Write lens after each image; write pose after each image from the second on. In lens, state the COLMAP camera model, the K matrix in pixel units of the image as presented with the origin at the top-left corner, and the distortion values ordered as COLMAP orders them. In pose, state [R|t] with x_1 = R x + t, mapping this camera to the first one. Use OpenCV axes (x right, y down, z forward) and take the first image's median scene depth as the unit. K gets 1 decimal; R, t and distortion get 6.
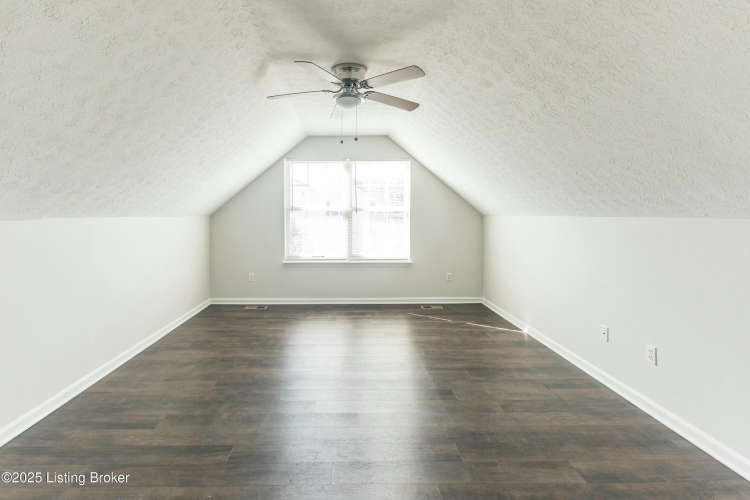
lens RADIAL K [[360.8, 0, 340.5], [0, 360.8, 231.4], [0, 0, 1]] dist [0.001307, -0.000270]
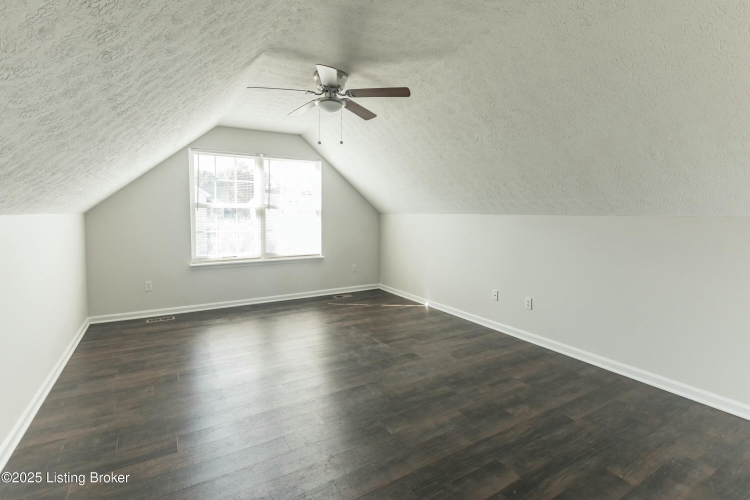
lens RADIAL K [[360.8, 0, 373.2], [0, 360.8, 247.5], [0, 0, 1]] dist [0.001307, -0.000270]
pose [[0.863854, -0.044870, 0.501739, -0.219779], [0.019794, 0.998279, 0.055196, 0.000812], [-0.503353, -0.037750, 0.863256, 0.001078]]
